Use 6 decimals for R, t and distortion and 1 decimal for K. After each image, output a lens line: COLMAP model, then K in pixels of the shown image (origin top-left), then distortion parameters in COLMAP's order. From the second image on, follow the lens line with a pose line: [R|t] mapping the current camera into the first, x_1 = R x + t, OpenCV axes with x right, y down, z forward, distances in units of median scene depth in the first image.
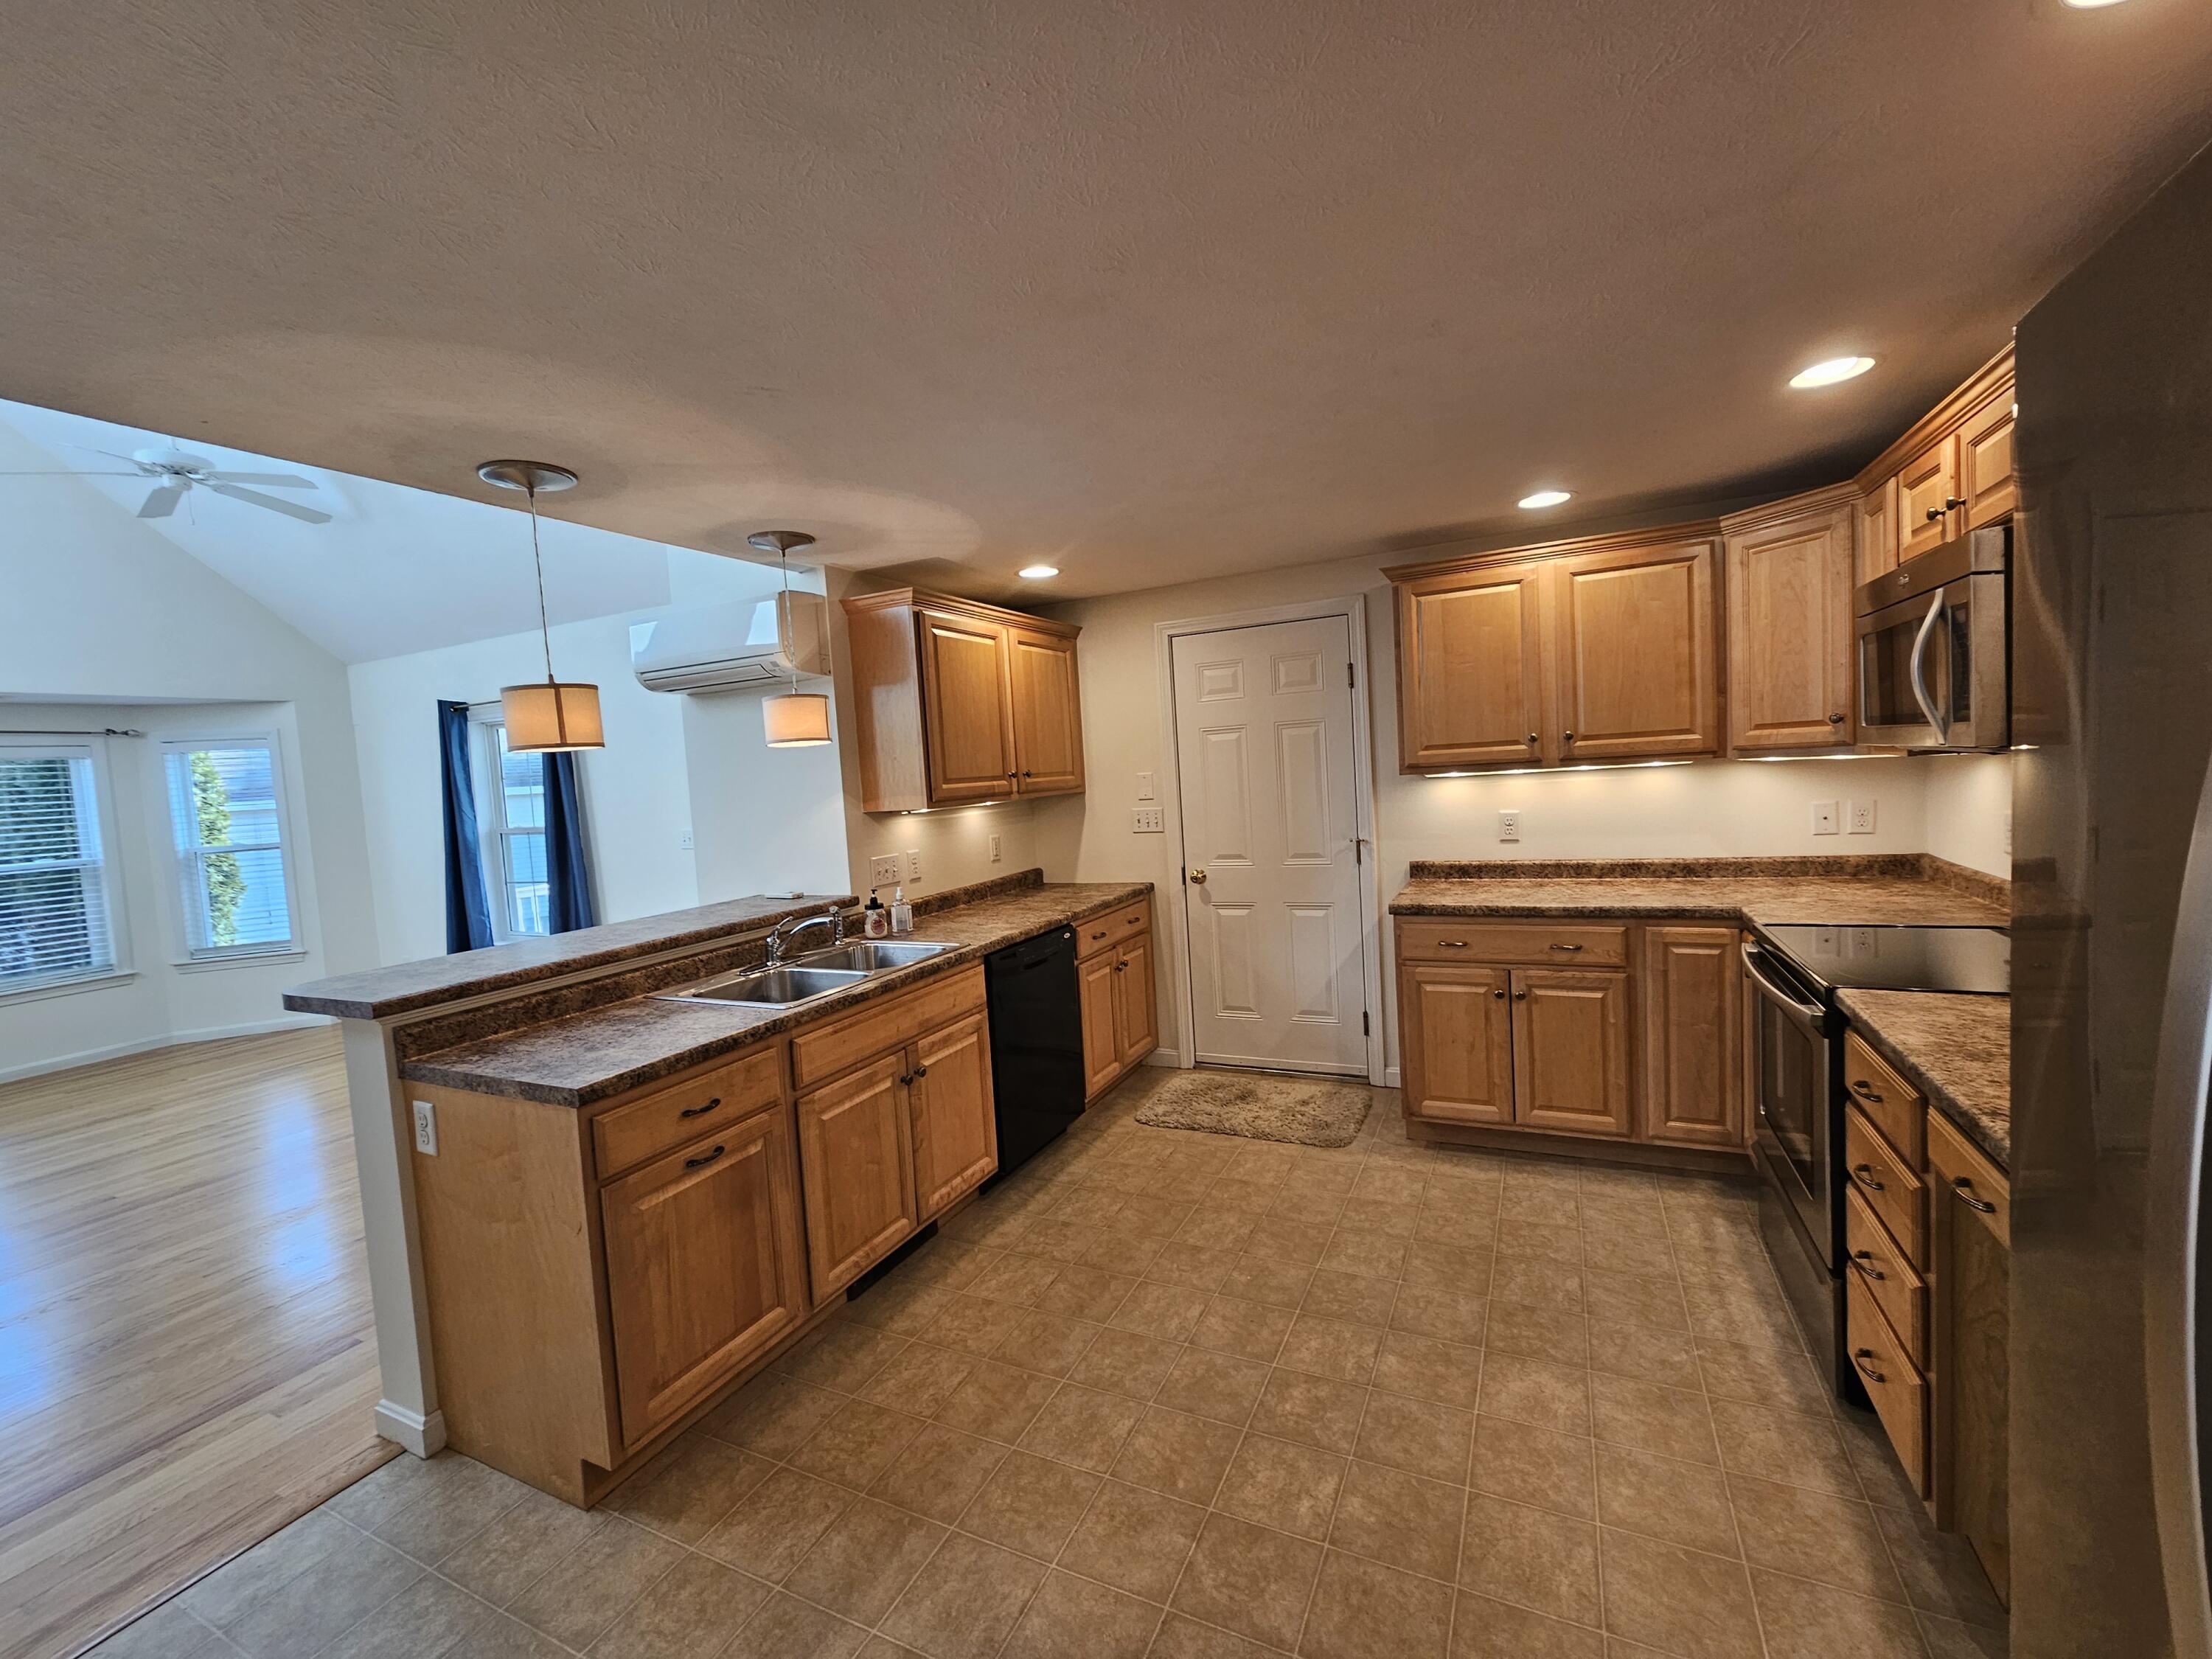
lens RADIAL K [[910.7, 0, 1116.2], [0, 910.7, 830.9], [0, 0, 1]] dist [0.005937, -0.000232]
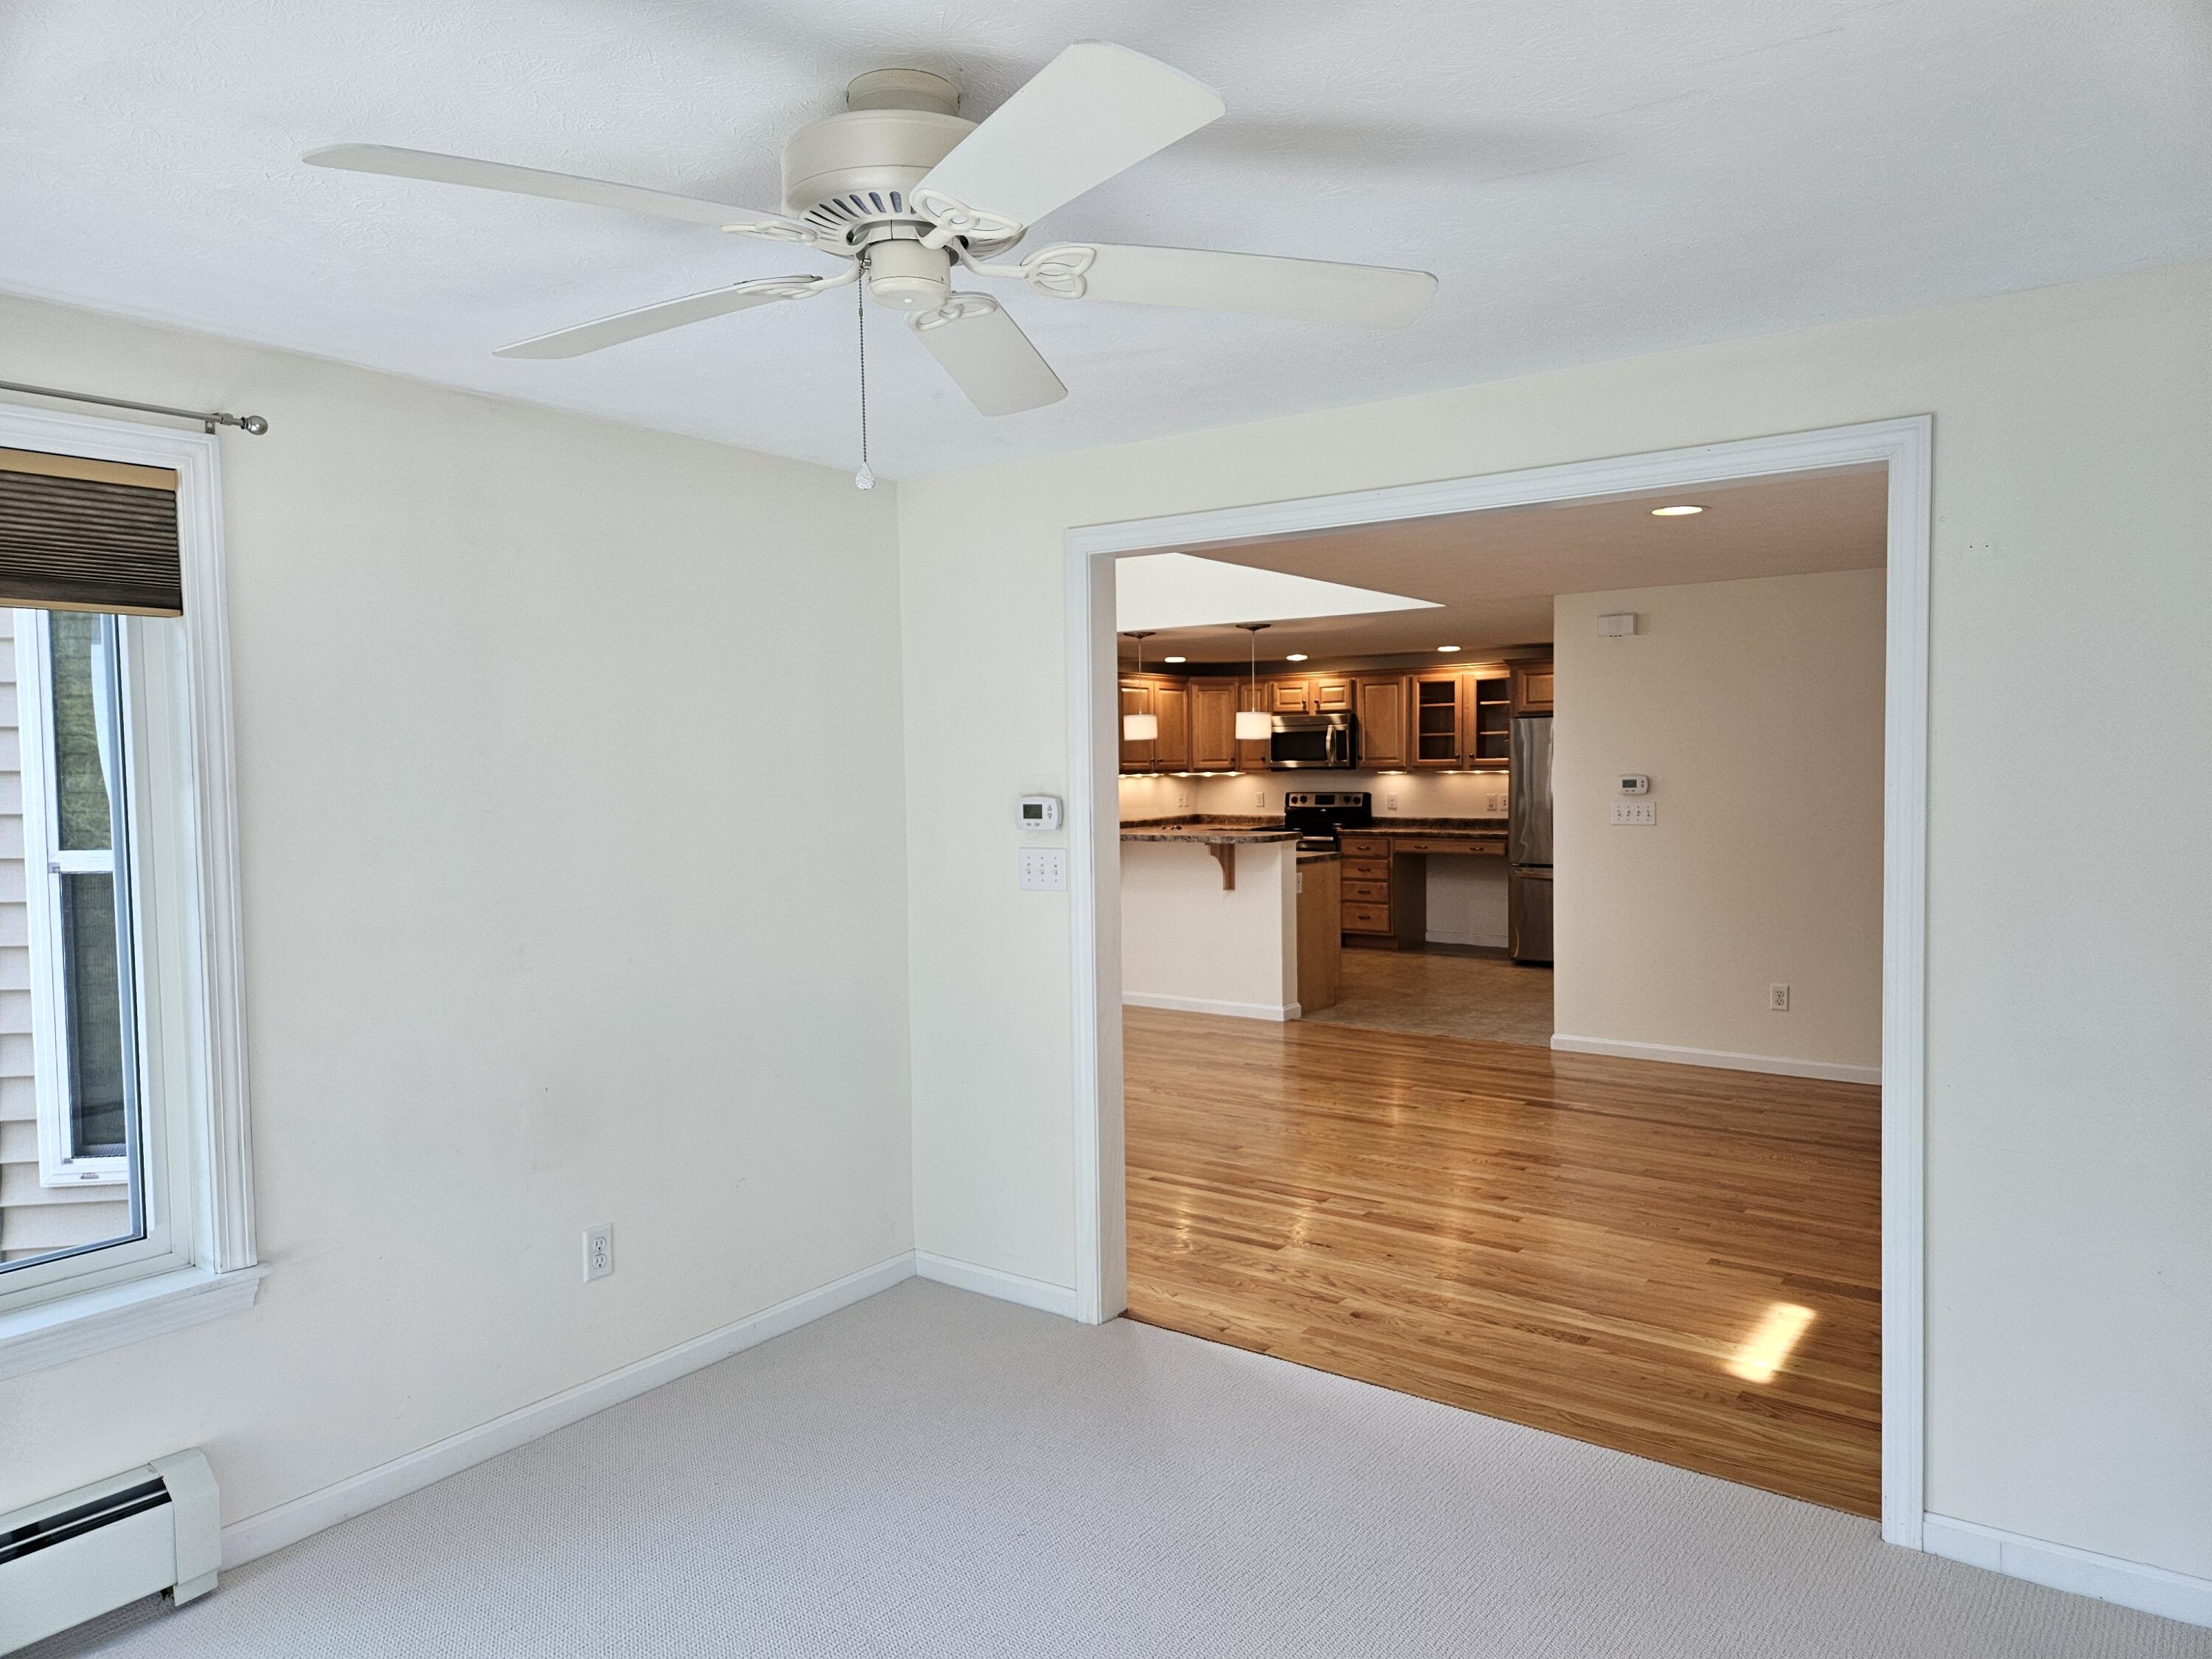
lens RADIAL K [[1472.1, 0, 1106.1], [0, 1472.1, 835.9], [0, 0, 1]] dist [0.069502, -0.044217]
pose [[0.183188, 0.009202, 0.983035, -2.986658], [0.070241, 0.997278, -0.022425, 0.149466], [-0.980565, 0.073157, 0.182043, 0.467606]]
